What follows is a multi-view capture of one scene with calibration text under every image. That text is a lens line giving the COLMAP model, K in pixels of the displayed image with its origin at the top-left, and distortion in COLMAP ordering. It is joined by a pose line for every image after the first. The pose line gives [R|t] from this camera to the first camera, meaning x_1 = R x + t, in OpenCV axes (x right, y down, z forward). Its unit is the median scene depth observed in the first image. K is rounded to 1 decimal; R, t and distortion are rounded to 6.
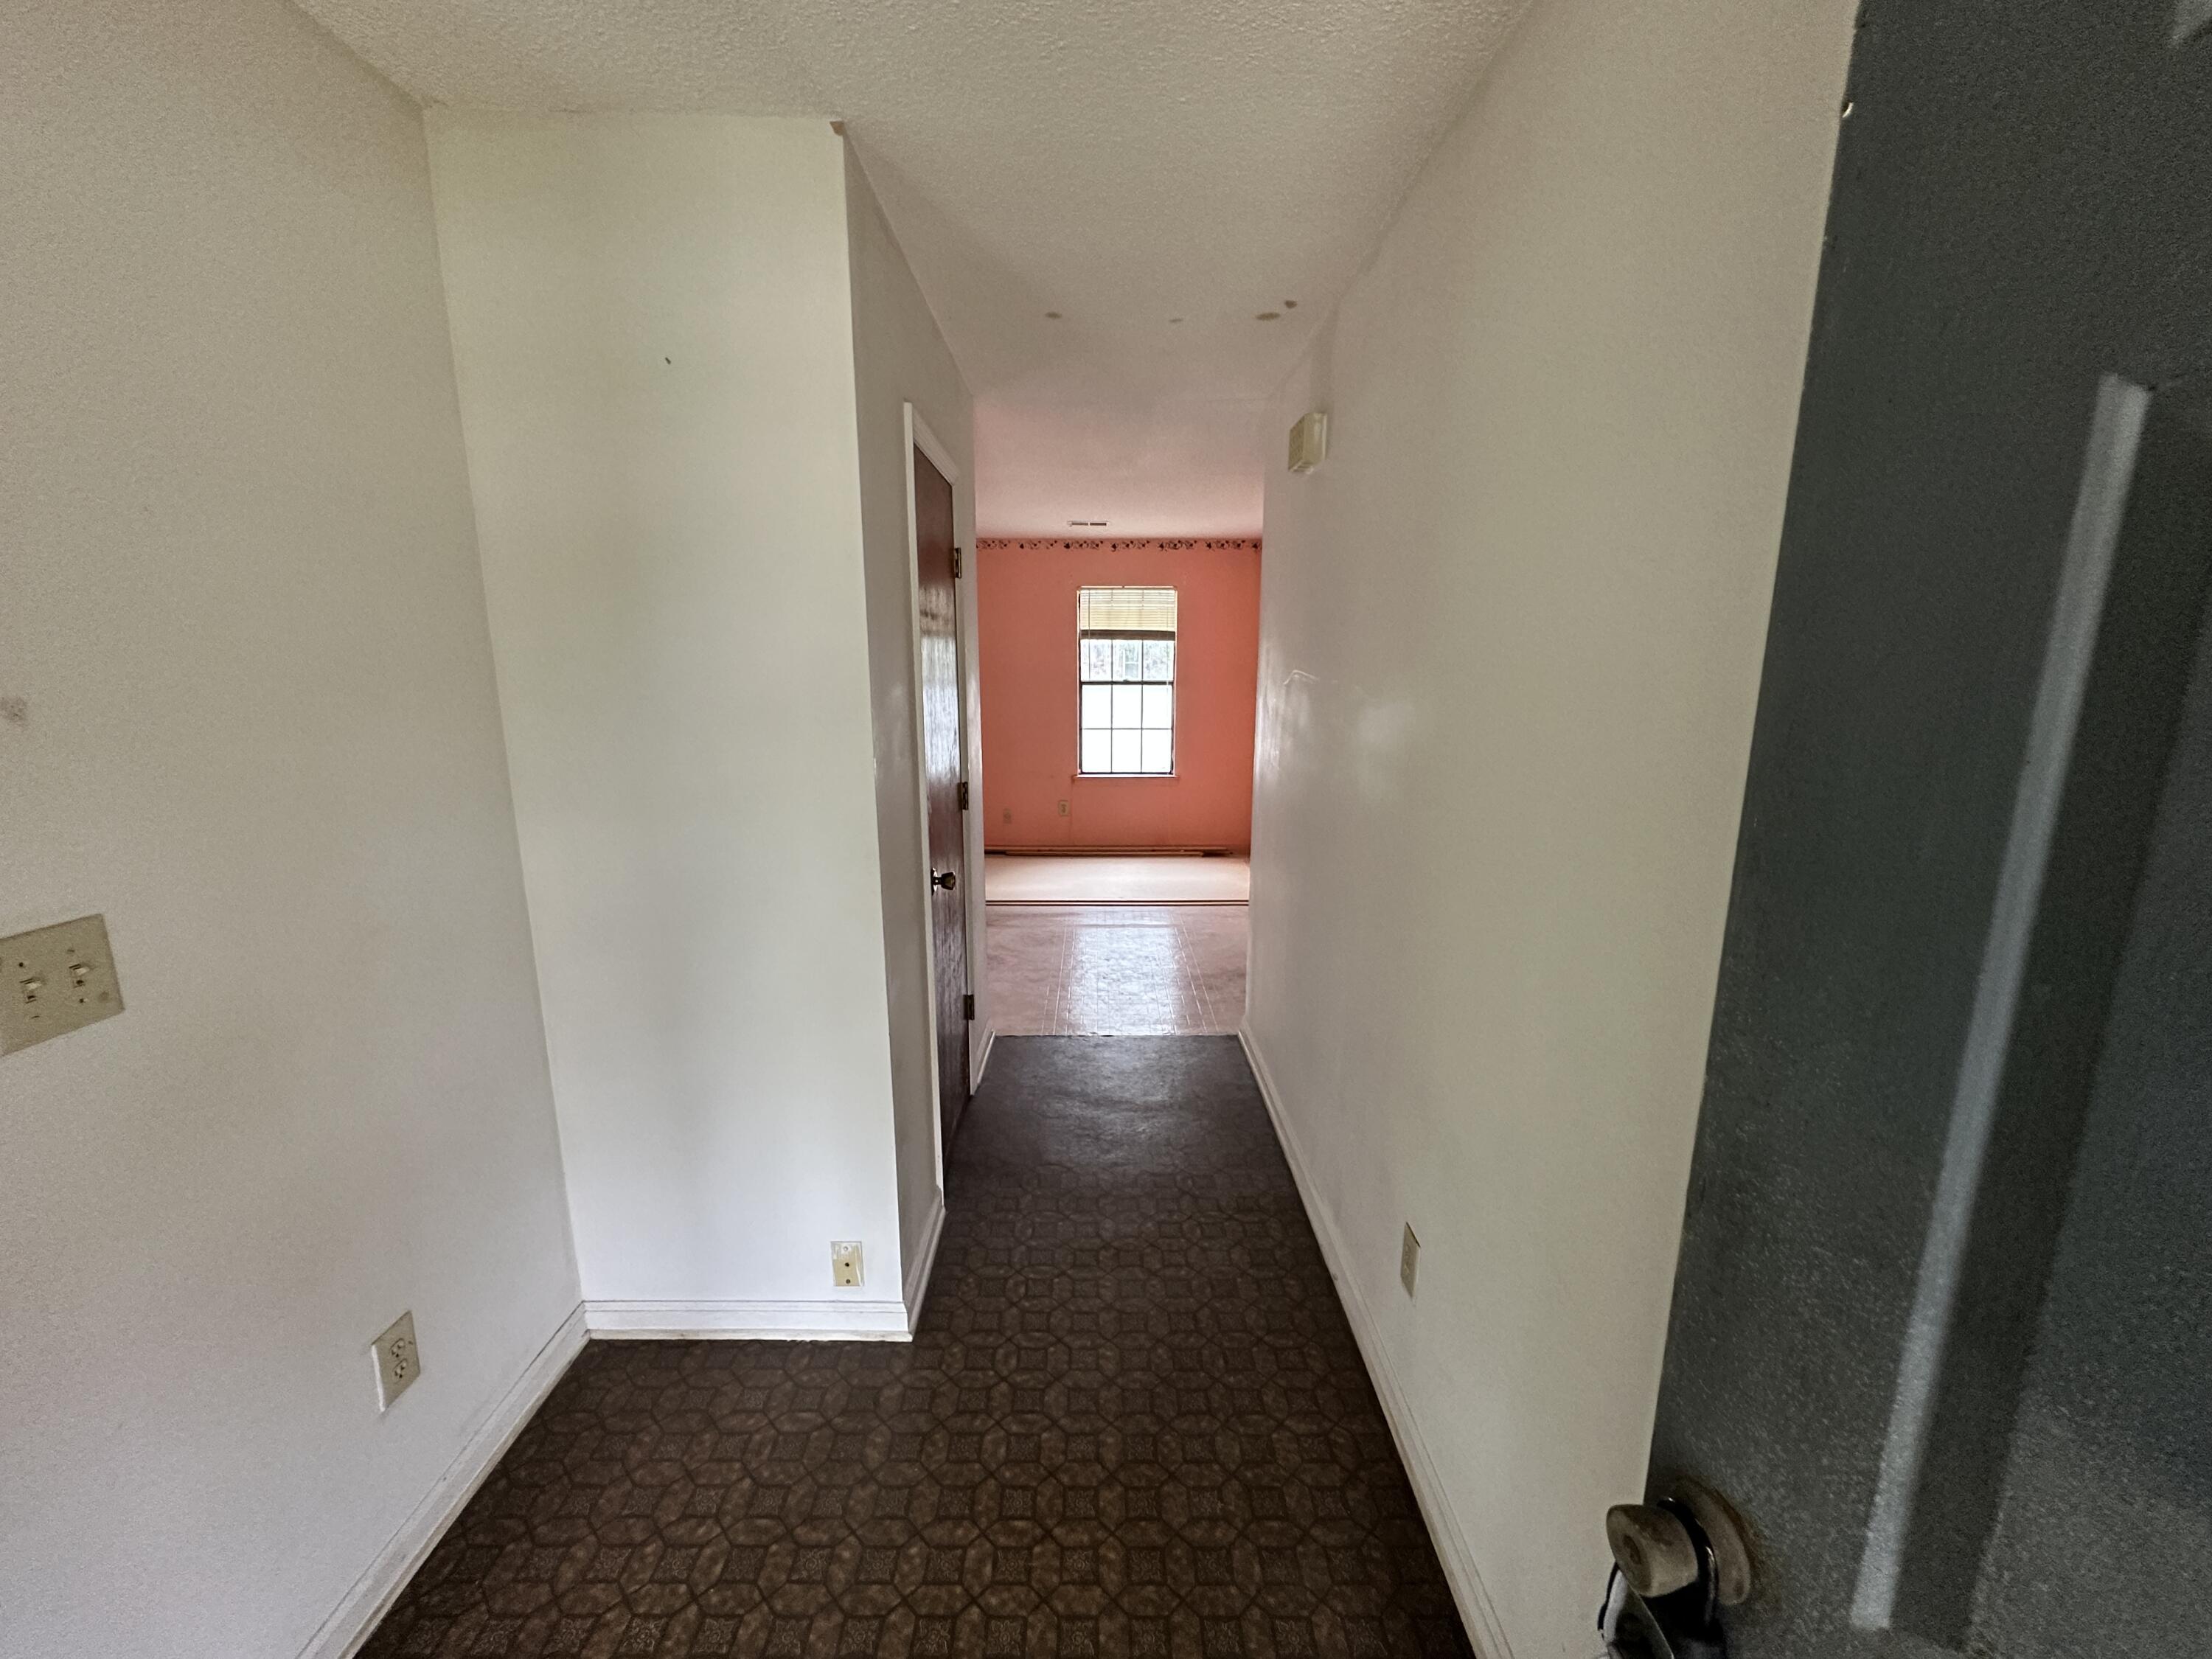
lens RADIAL K [[881.6, 0, 1105.9], [0, 881.6, 825.2], [0, 0, 1]] dist [-0.006123, 0.001013]
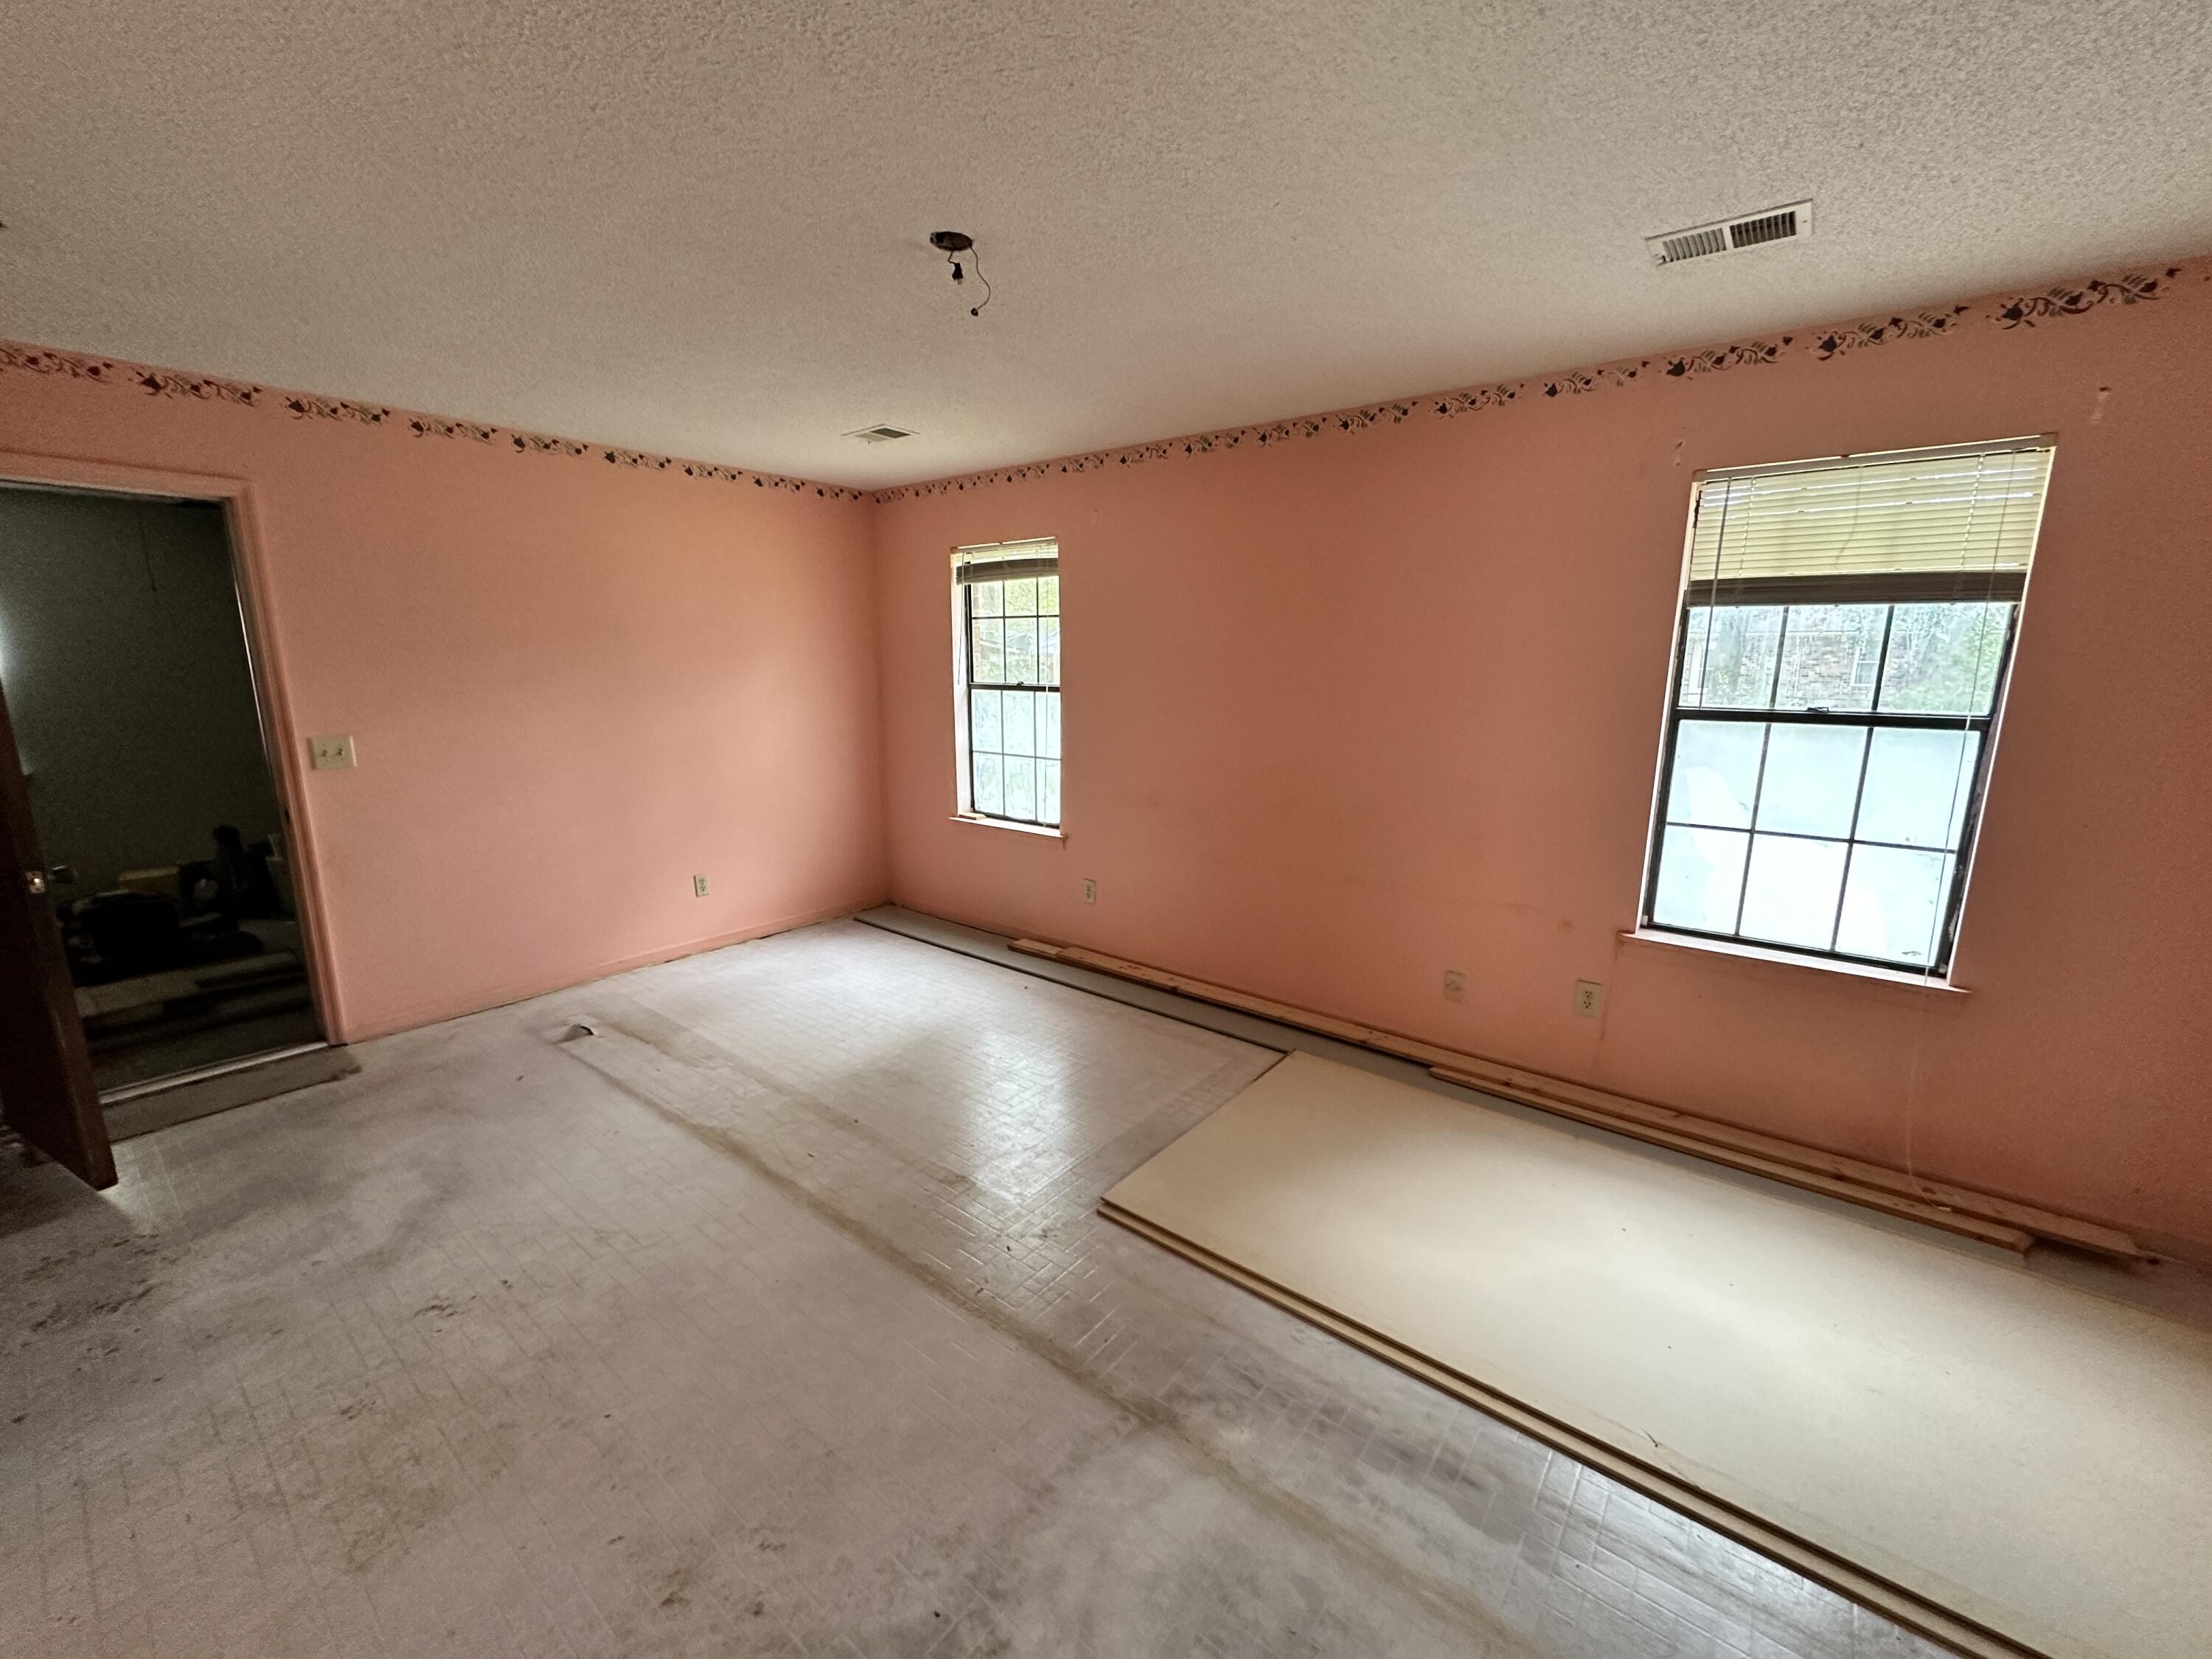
lens RADIAL K [[881.6, 0, 1099.2], [0, 881.6, 831.0], [0, 0, 1]] dist [-0.006123, 0.001013]
pose [[0.785559, 0.119965, -0.607046, 0.016031], [-0.115059, 0.992237, 0.047193, -0.096665], [0.607995, 0.032773, 0.793264, 0.519379]]
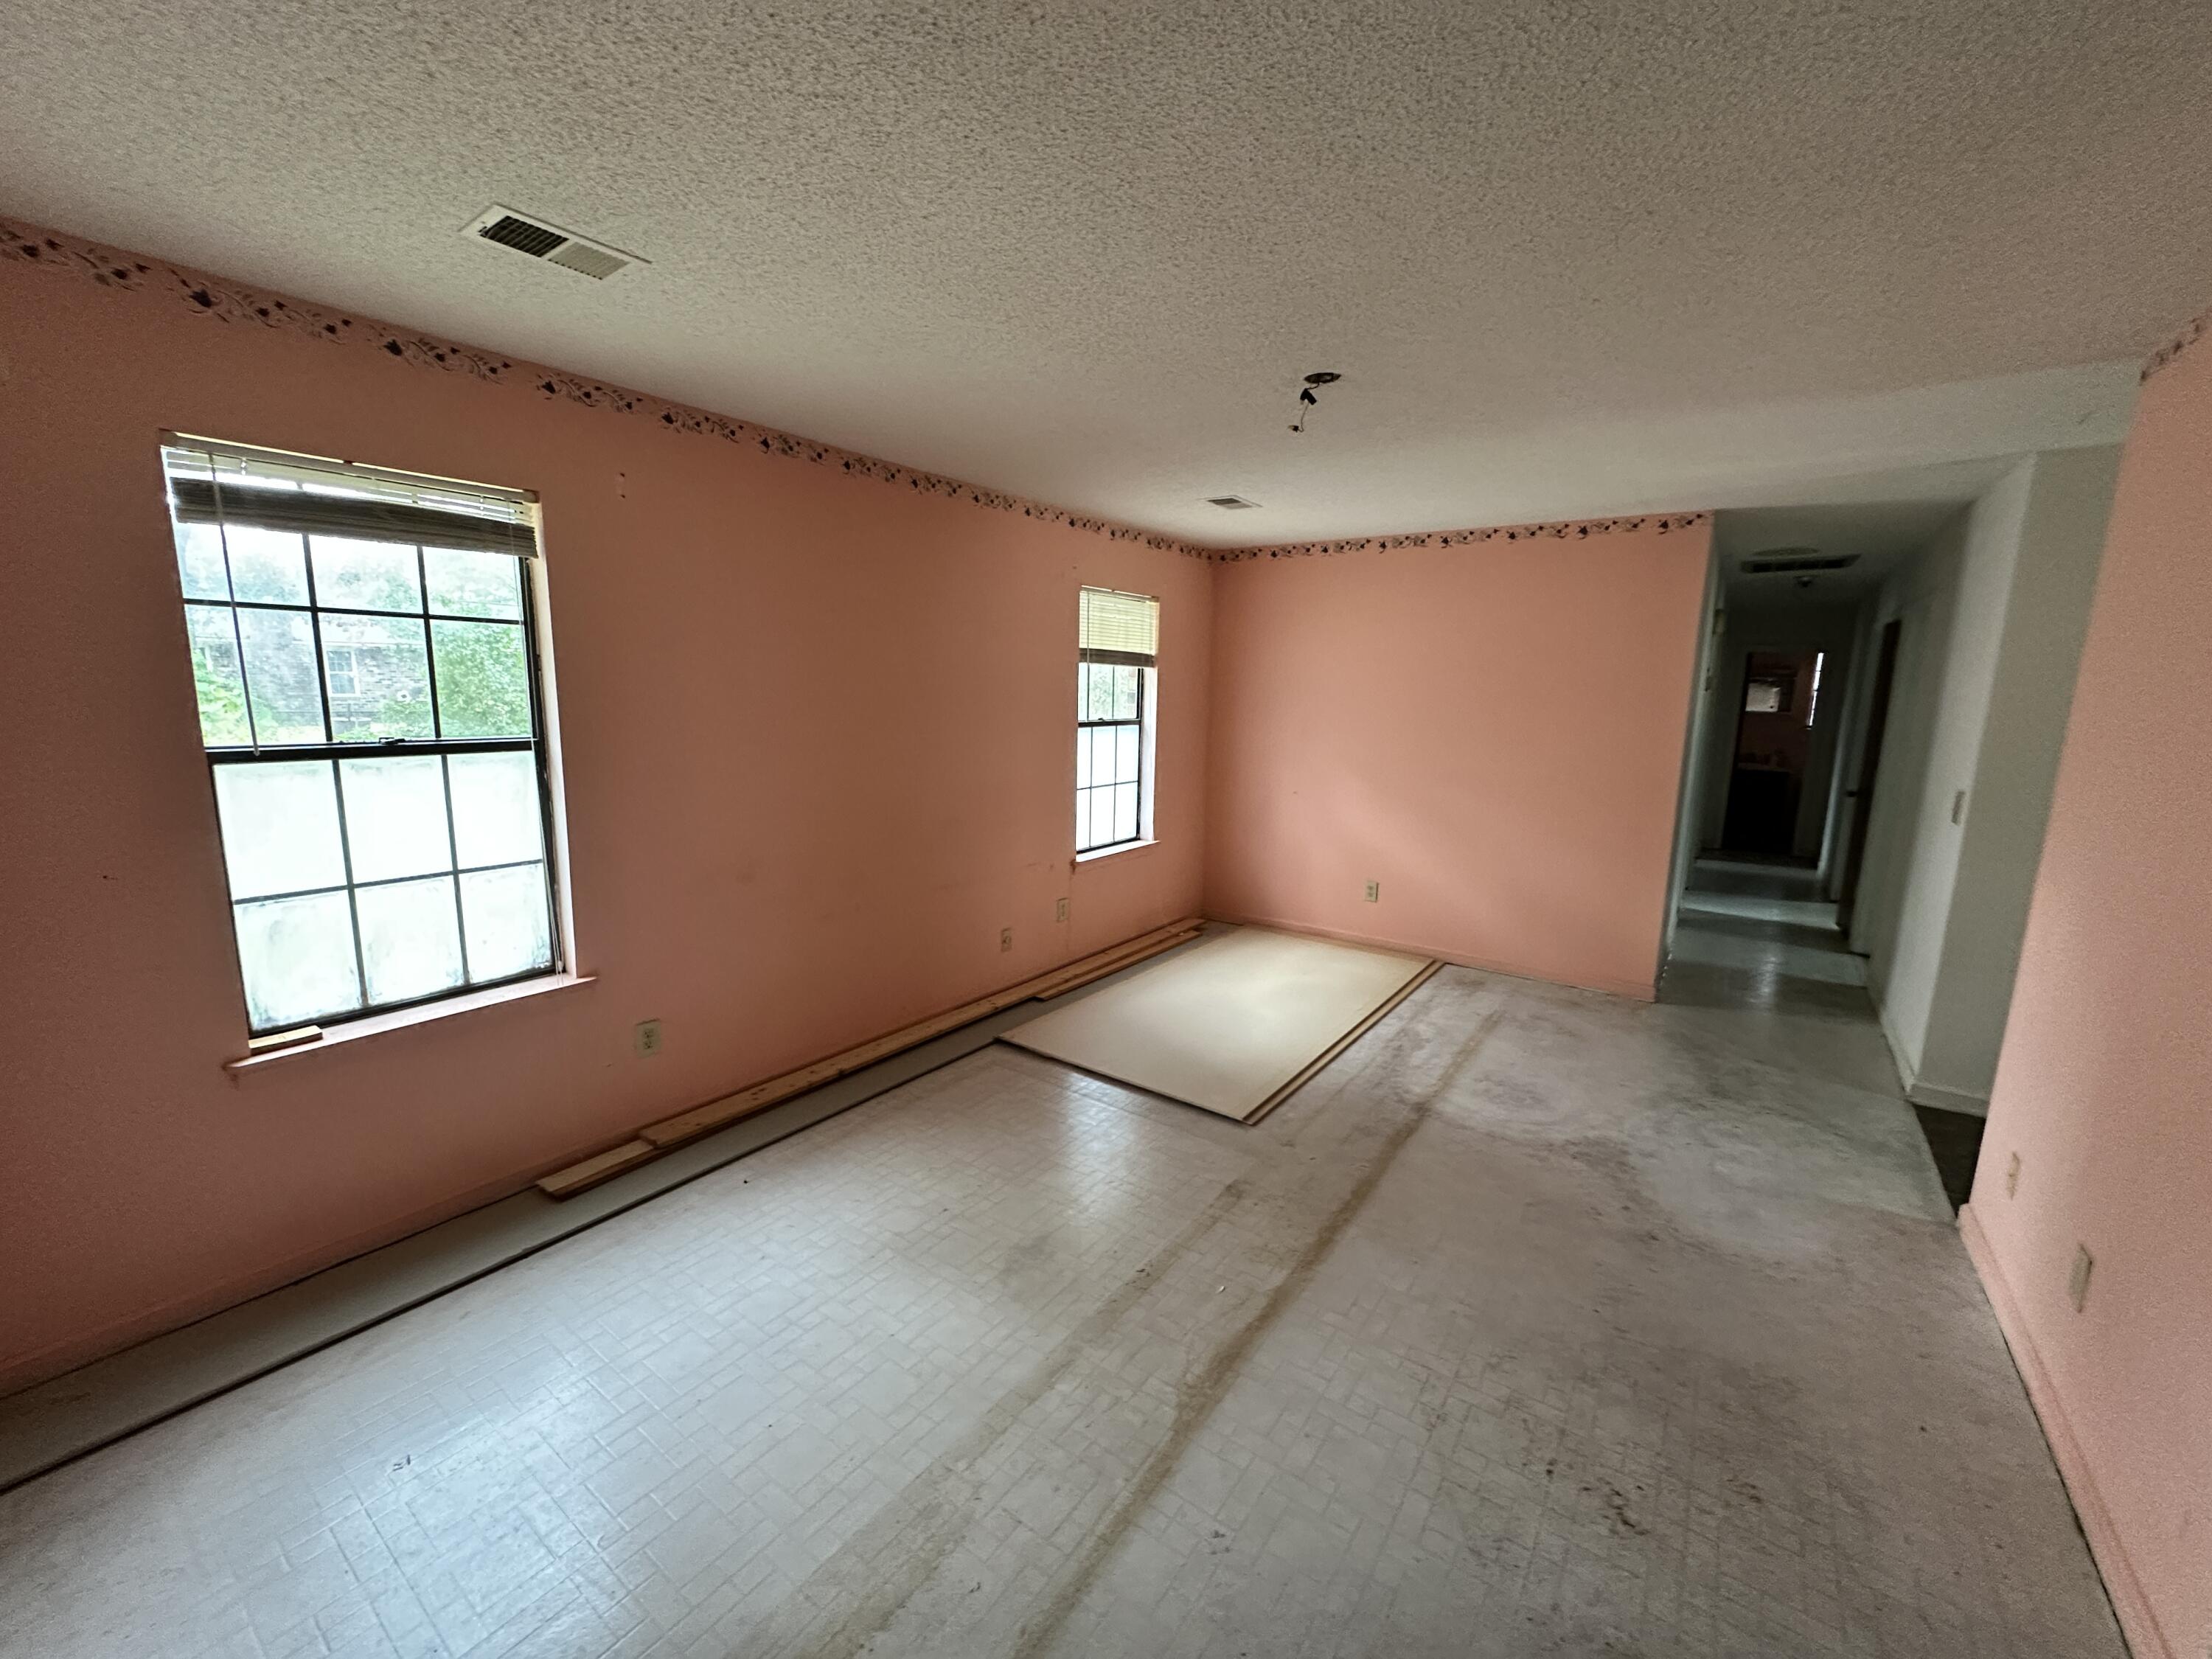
lens RADIAL K [[881.6, 0, 1116.2], [0, 881.6, 827.2], [0, 0, 1]] dist [-0.006123, 0.001013]
pose [[0.573572, -0.124158, 0.809691, -0.578832], [0.134785, 0.989279, 0.056217, -0.117359], [-0.807990, 0.076890, 0.584158, 0.581982]]
